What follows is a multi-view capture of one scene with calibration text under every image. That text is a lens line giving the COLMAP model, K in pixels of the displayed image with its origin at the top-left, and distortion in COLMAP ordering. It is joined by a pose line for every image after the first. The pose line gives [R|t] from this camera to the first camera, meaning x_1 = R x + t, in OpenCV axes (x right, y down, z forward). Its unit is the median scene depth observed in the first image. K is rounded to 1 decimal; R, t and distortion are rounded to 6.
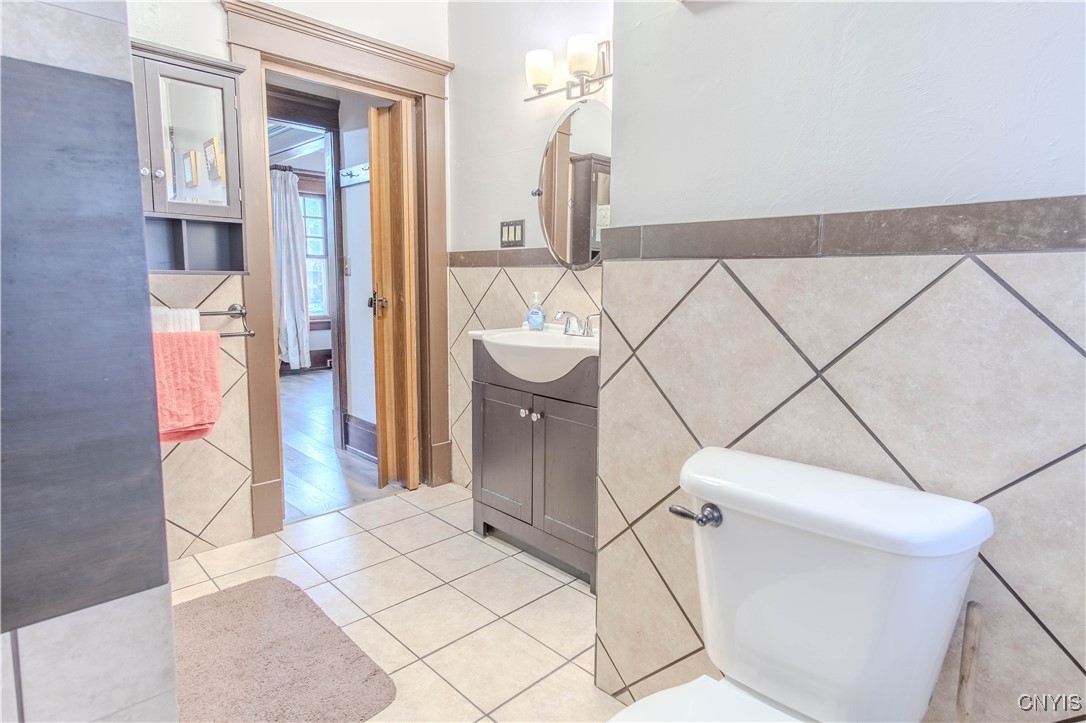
lens RADIAL K [[587.6, 0, 545.3], [0, 587.6, 342.2], [0, 0, 1]] dist [-0.000845, -0.000216]
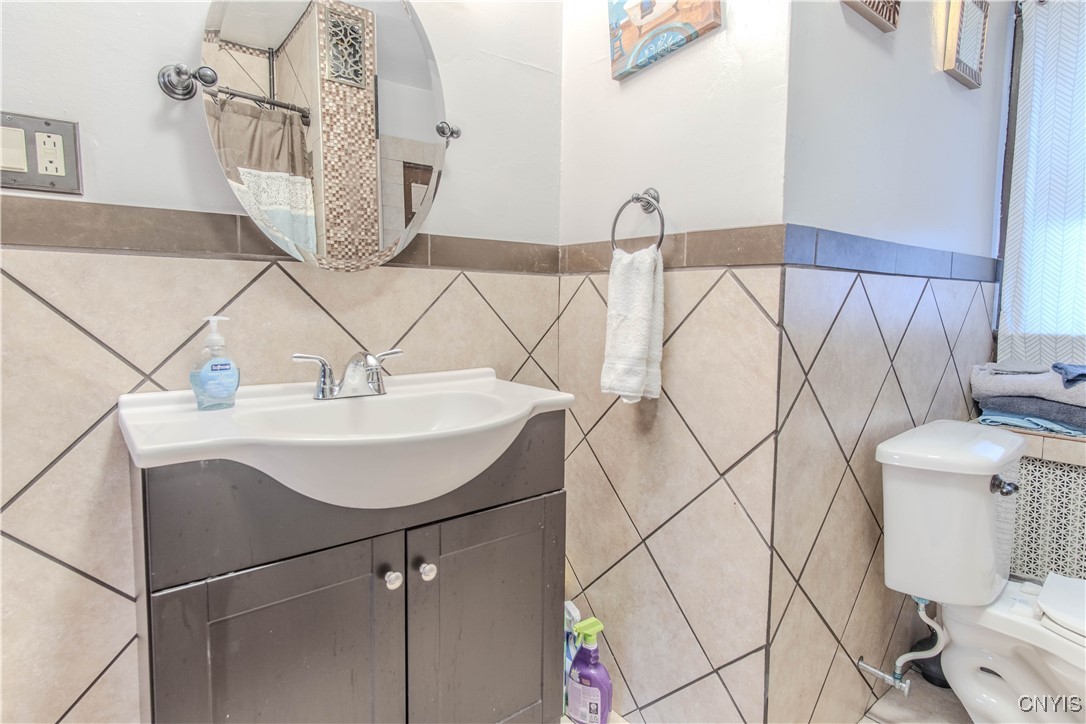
lens RADIAL K [[587.6, 0, 545.3], [0, 587.6, 342.7], [0, 0, 1]] dist [-0.000845, -0.000216]
pose [[0.092370, -0.091687, 0.991494, -0.520580], [0.097990, 0.991755, 0.082582, -0.100063], [-0.990891, 0.089528, 0.100593, 0.926066]]
